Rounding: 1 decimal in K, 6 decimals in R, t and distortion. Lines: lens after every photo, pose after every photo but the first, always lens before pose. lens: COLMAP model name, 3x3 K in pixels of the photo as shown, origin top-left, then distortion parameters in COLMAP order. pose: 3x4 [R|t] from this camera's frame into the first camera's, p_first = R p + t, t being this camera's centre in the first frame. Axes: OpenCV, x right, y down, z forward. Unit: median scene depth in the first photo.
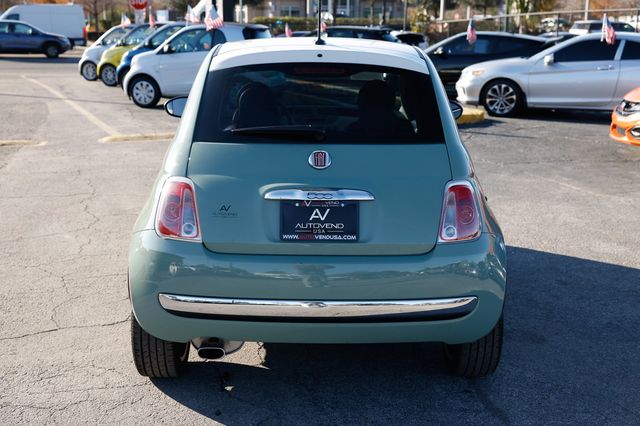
lens RADIAL K [[858.1, 0, 320.0], [0, 858.1, 213.0], [0, 0, 1]] dist [0.043902, 0.083844]
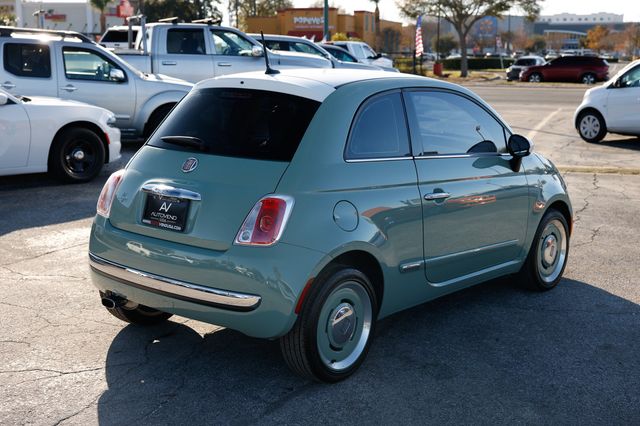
lens RADIAL K [[877.3, 0, 320.0], [0, 877.3, 213.0], [0, 0, 1]] dist [0.059792, 0.047872]
pose [[0.753956, 0.116968, -0.646428, 0.591569], [-0.144470, 0.989453, 0.010534, -0.021059], [0.640842, 0.085447, 0.762902, 0.099553]]
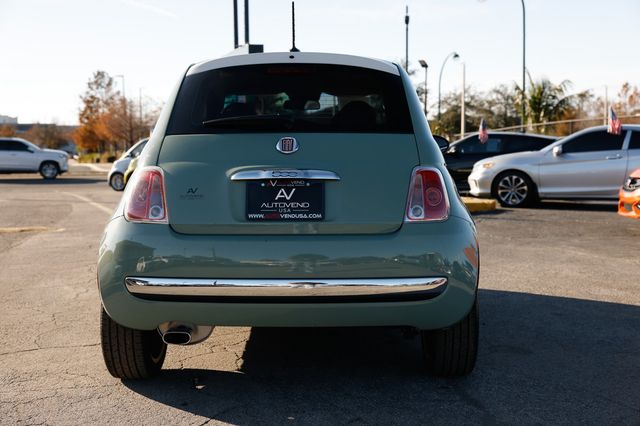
lens RADIAL K [[845.8, 0, 320.0], [0, 845.8, 213.0], [0, 0, 1]] dist [0.046357, 0.050180]
pose [[0.999294, -0.013214, -0.035166, 0.044247], [0.007833, 0.988810, -0.148973, 0.101552], [0.036741, 0.148593, 0.988216, 0.016249]]
